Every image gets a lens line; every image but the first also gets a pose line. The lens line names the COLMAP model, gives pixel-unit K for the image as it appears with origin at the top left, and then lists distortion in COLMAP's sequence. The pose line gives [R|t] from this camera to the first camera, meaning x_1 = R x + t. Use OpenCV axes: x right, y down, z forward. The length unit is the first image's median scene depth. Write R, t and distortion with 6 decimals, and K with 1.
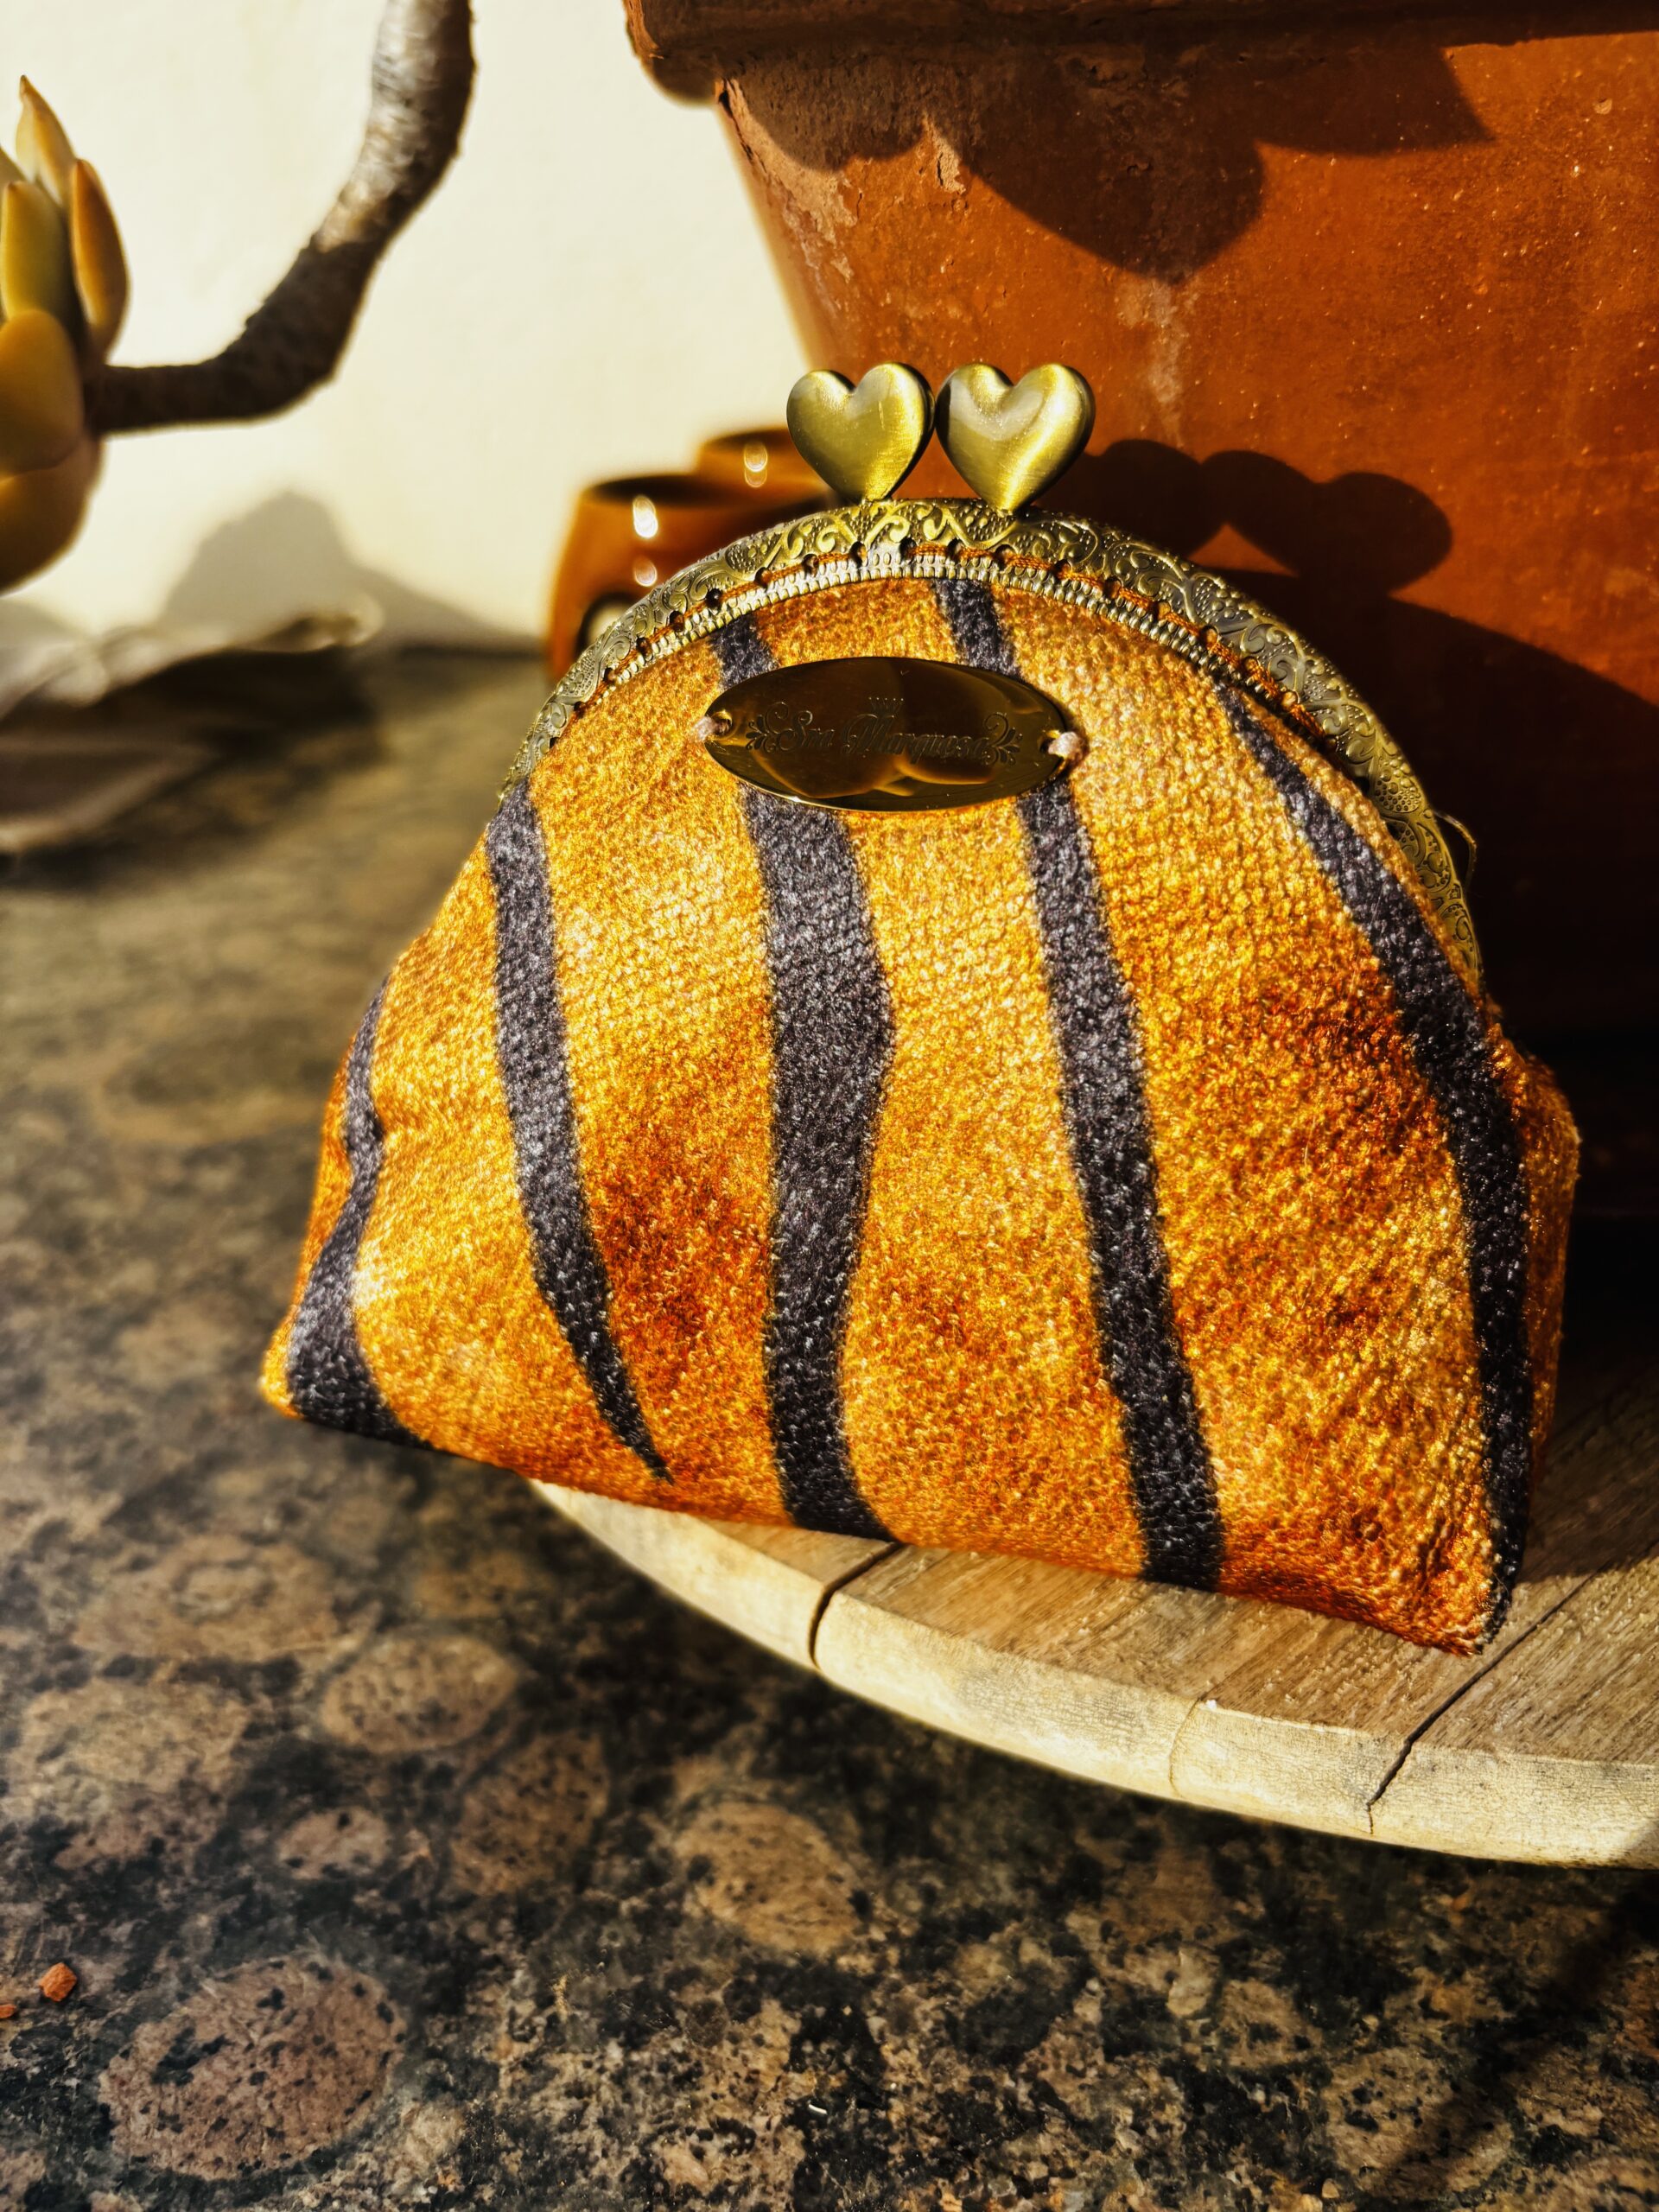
lens RADIAL K [[1803.6, 0, 829.5], [0, 1803.6, 1106.0], [0, 0, 1]] dist [-0.055704, 0.063419]
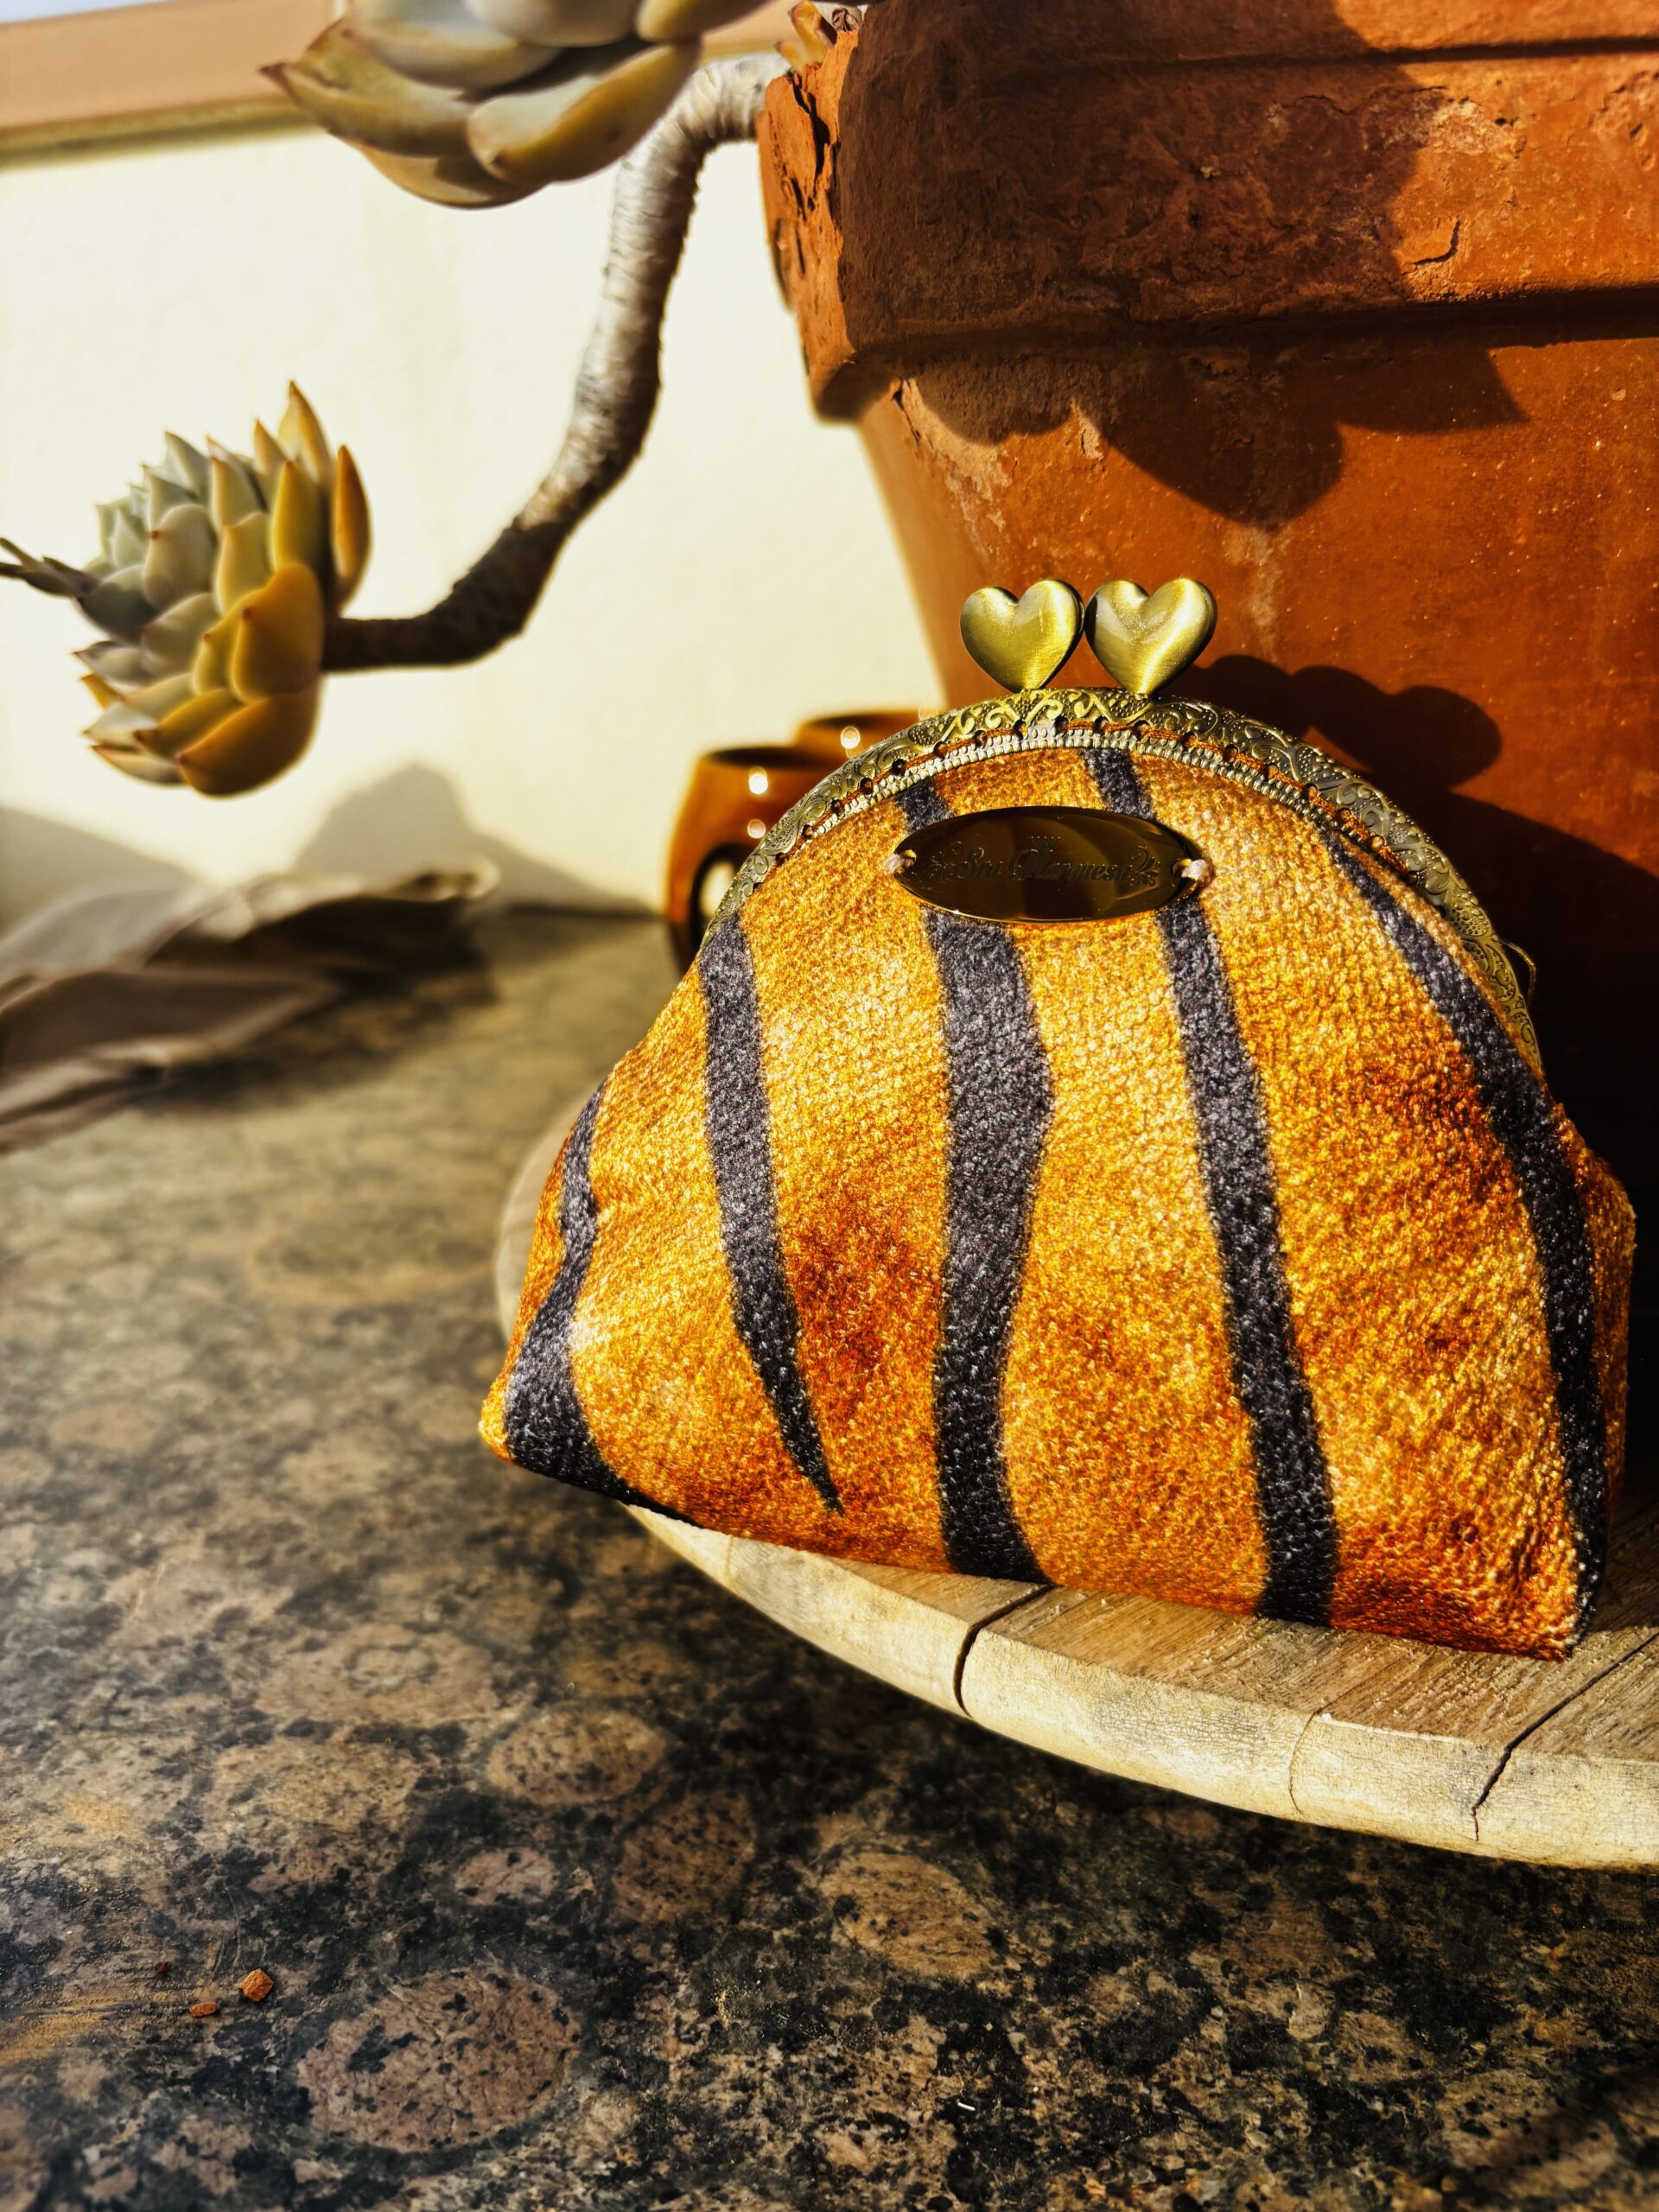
lens RADIAL K [[1771.2, 0, 829.5], [0, 1771.2, 1106.0], [0, 0, 1]] dist [-0.008703, -0.009330]
pose [[0.999523, 0.021341, -0.022329, -0.079621], [-0.024714, 0.986196, -0.163725, 0.145195], [0.018526, 0.164199, 0.986253, -0.154588]]
